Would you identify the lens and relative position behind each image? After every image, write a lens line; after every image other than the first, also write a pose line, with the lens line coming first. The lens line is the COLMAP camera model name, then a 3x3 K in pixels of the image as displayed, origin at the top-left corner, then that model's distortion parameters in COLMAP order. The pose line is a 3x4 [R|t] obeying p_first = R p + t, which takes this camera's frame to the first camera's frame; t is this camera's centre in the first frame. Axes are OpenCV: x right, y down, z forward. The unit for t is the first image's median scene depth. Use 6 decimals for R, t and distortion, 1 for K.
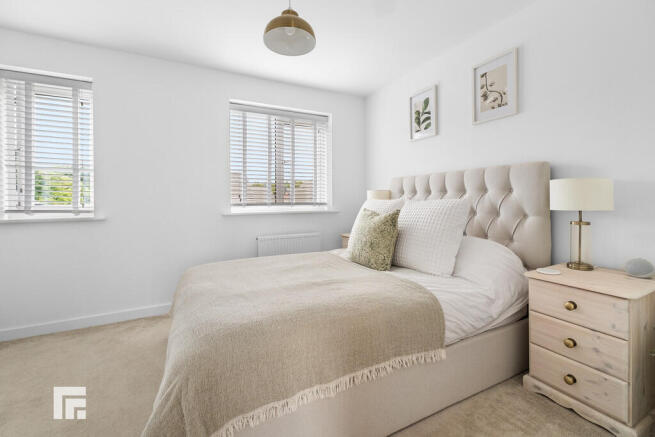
lens RADIAL K [[293.8, 0, 326.9], [0, 293.8, 197.7], [0, 0, 1]] dist [0.000125, 0.000124]
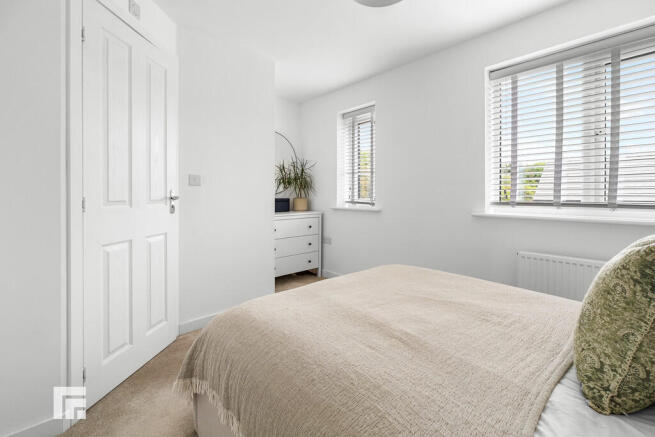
lens RADIAL K [[292.7, 0, 328.0], [0, 292.7, 191.5], [0, 0, 1]] dist [-0.000841, -0.000070]
pose [[0.232217, -0.000097, -0.972664, 0.405769], [0.003189, 0.999995, 0.000662, -0.010835], [0.972659, -0.003255, 0.232216, 0.504502]]
